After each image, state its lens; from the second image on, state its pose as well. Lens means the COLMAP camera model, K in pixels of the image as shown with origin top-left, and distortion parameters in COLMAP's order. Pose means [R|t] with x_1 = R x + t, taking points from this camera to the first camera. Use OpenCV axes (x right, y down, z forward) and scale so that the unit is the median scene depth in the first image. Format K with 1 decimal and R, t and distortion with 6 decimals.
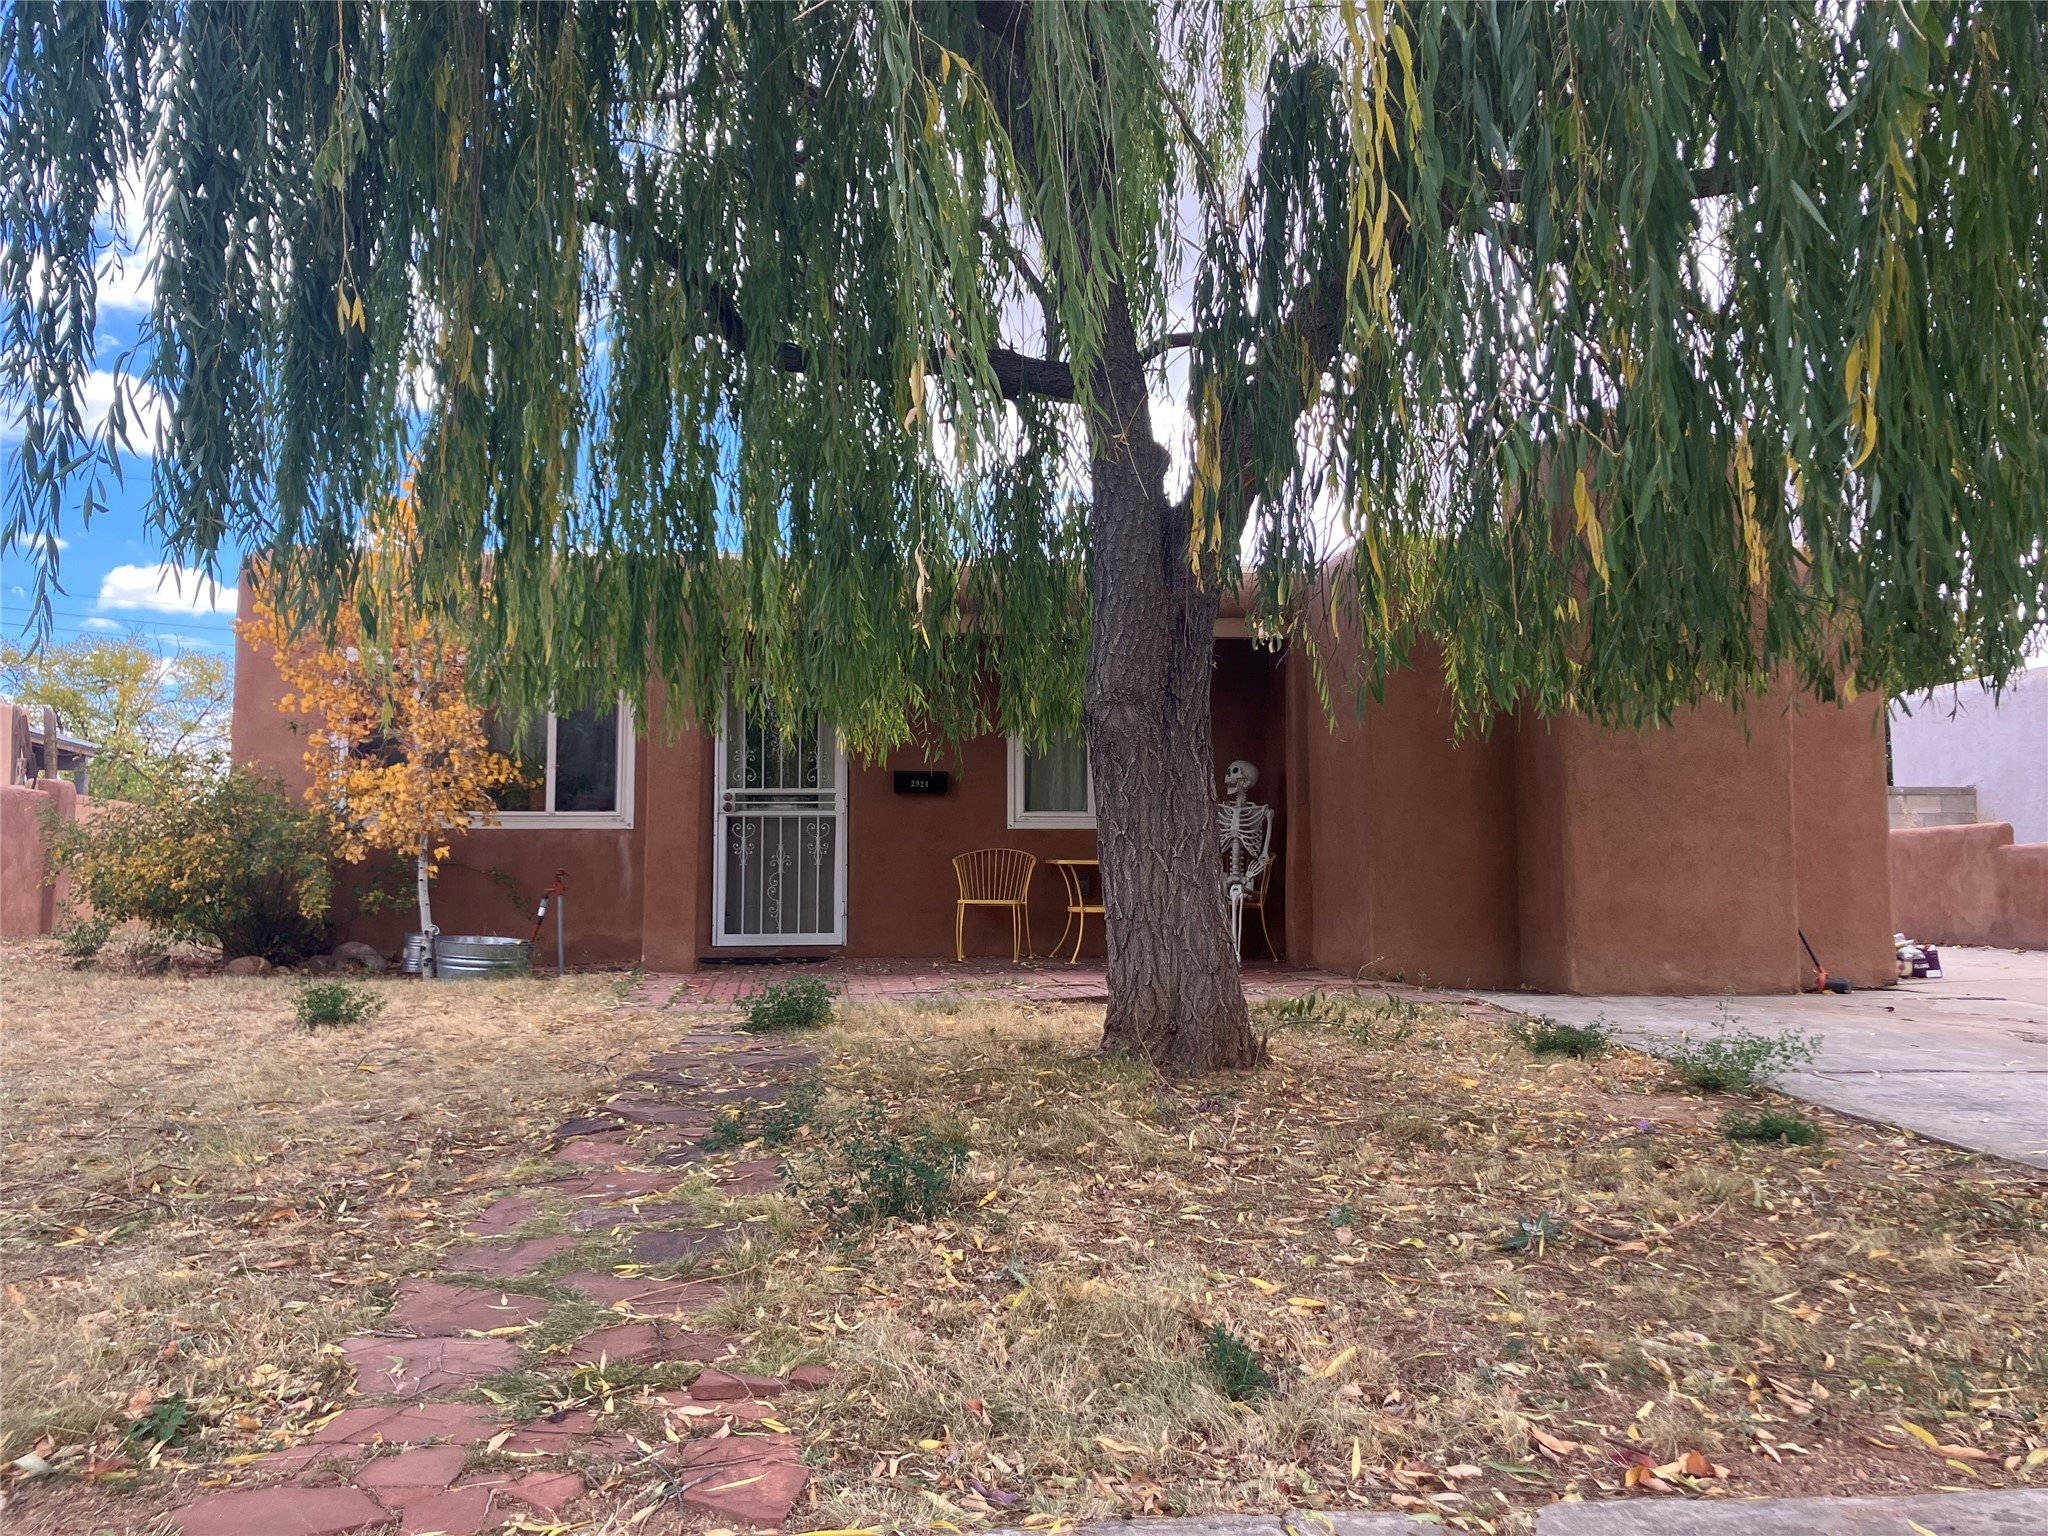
lens RADIAL K [[1696.0, 0, 1021.5], [0, 1696.0, 728.0], [0, 0, 1]] dist [0.107316, -0.191094]
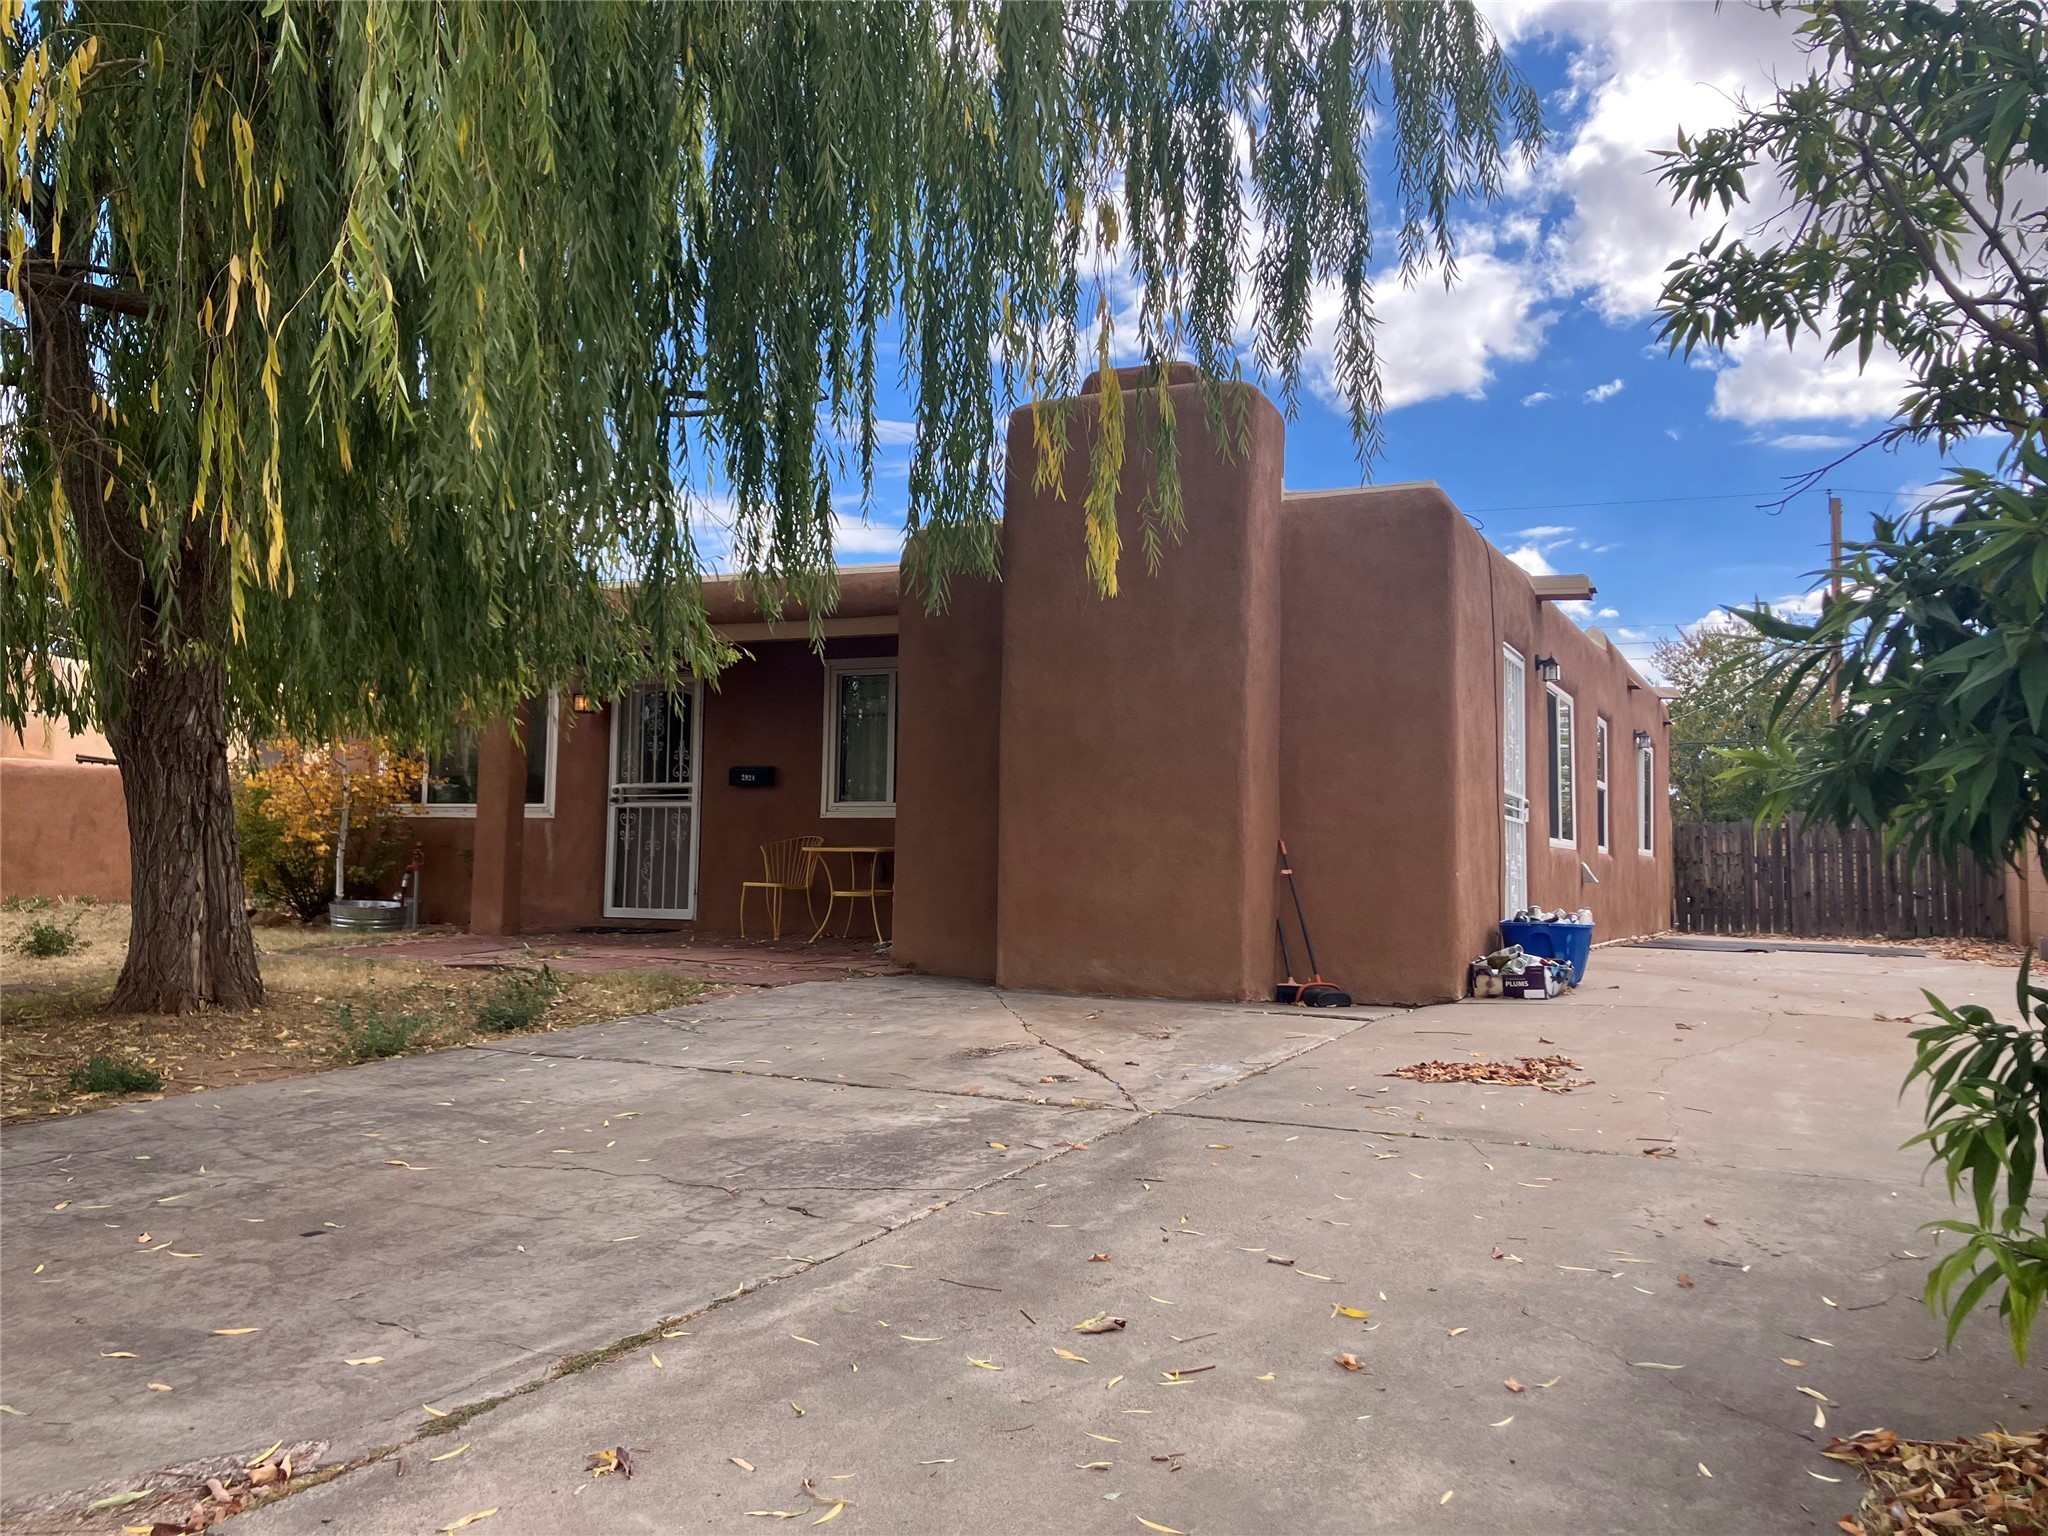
lens RADIAL K [[1696.0, 0, 1021.5], [0, 1696.0, 728.0], [0, 0, 1]] dist [0.107316, -0.191094]
pose [[0.839245, -0.028129, -0.543026, 0.704779], [0.031277, 0.999505, -0.003436, 0.009963], [0.542854, -0.014101, 0.839709, 0.164009]]
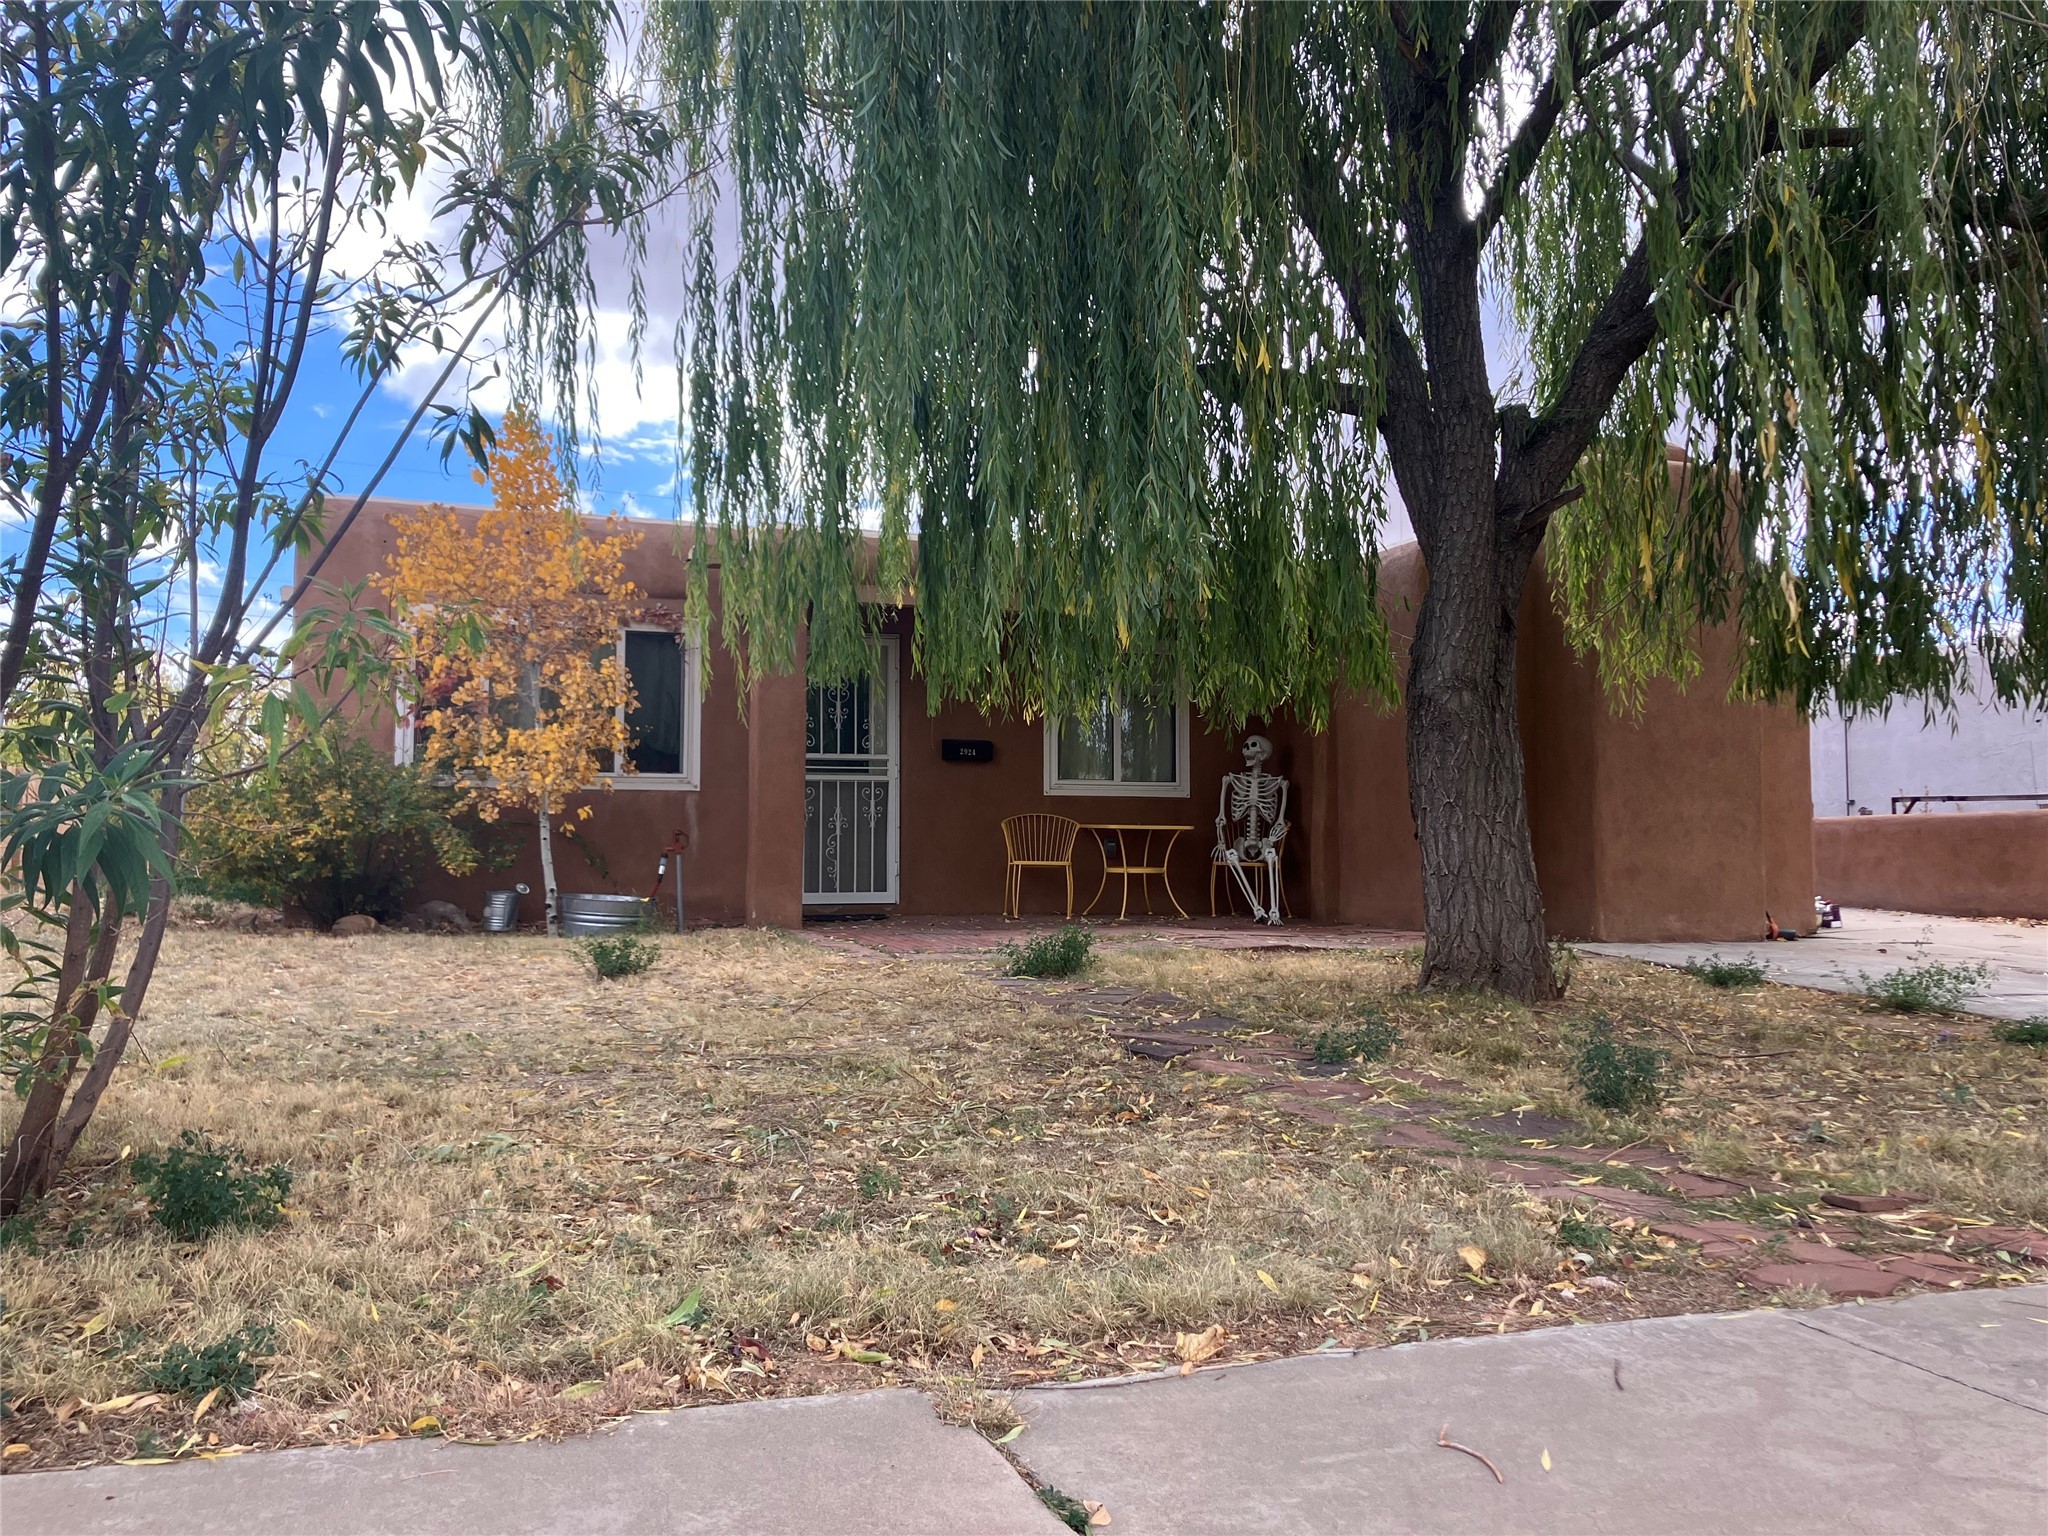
lens RADIAL K [[1696.0, 0, 1021.5], [0, 1696.0, 728.0], [0, 0, 1]] dist [0.107316, -0.191094]
pose [[0.974908, 0.020450, 0.221668, -0.265102], [-0.024543, 0.999575, 0.015726, 0.000714], [-0.221253, -0.020772, 0.974995, -0.037763]]
